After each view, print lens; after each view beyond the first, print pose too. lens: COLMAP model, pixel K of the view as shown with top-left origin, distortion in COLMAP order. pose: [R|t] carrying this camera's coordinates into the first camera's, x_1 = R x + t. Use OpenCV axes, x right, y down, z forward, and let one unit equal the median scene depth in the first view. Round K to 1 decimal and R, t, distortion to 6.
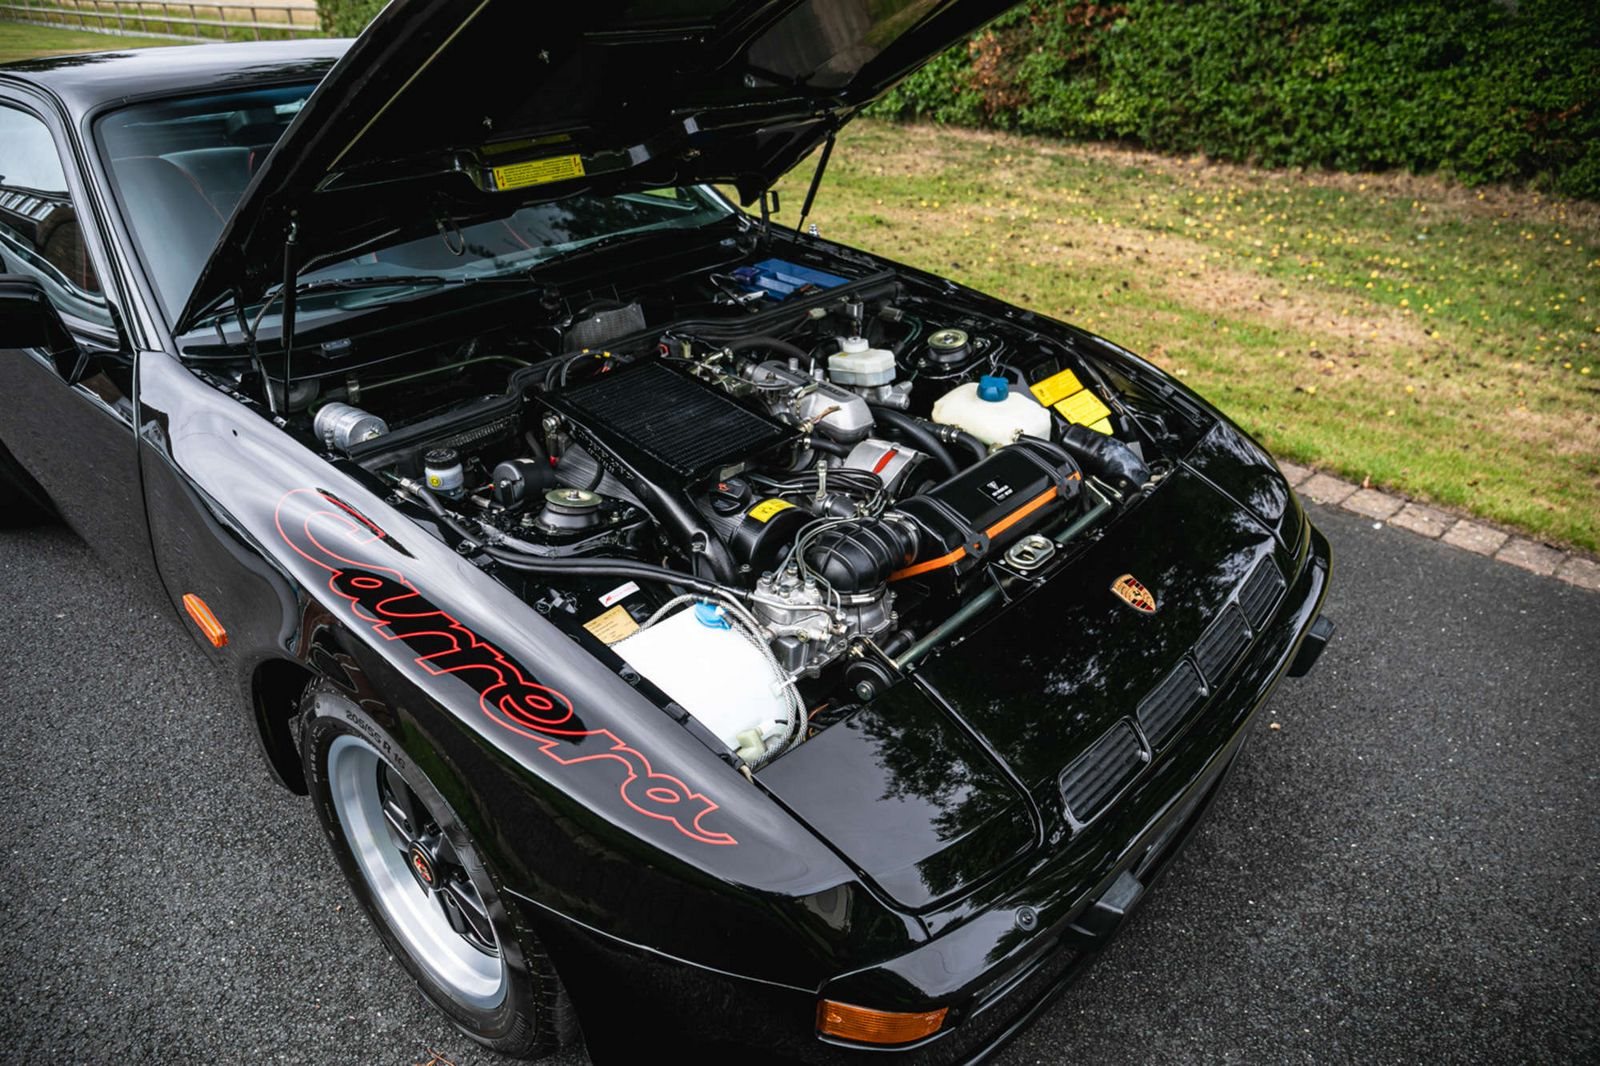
lens RADIAL K [[1066.6, 0, 800.0], [0, 1066.6, 533.0], [0, 0, 1]] dist [-0.102107, 0.000778]
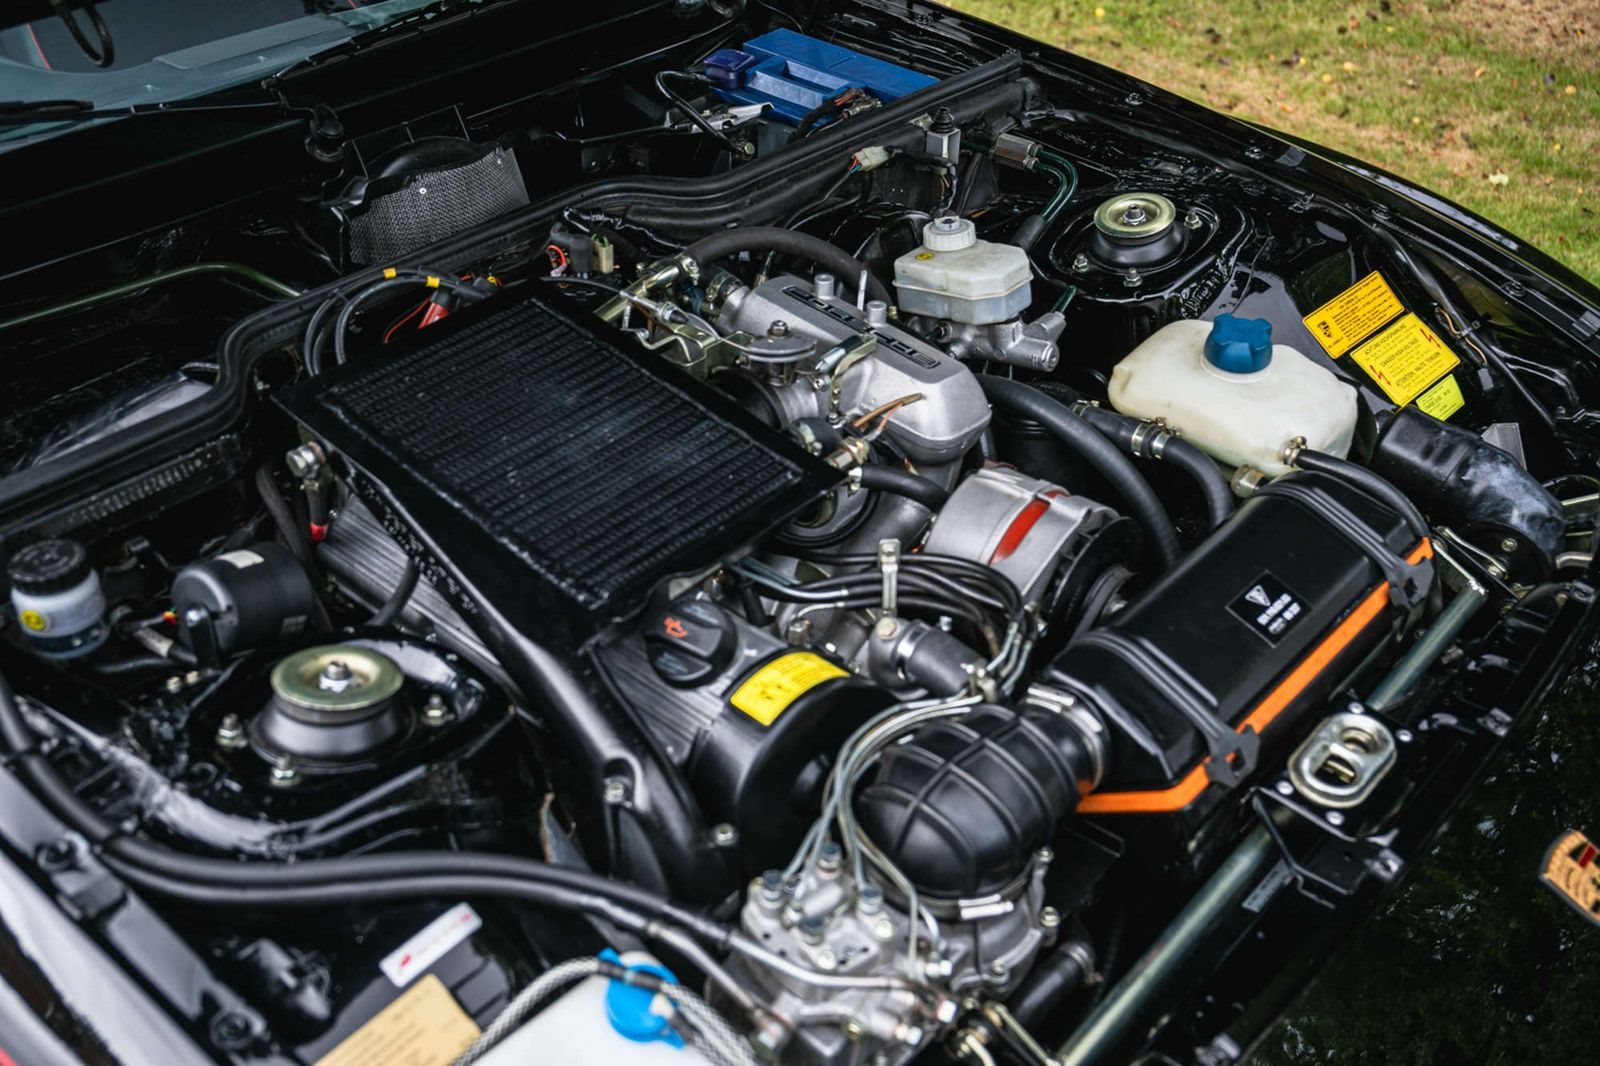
lens RADIAL K [[1604.8, 0, 800.0], [0, 1604.8, 533.0], [0, 0, 1]] dist [-0.038693, 0.096336]
pose [[0.999917, -0.000286, -0.012850, -0.008030], [0.001647, 0.994364, 0.106005, -0.124863], [0.012747, -0.106017, 0.994283, 0.260013]]
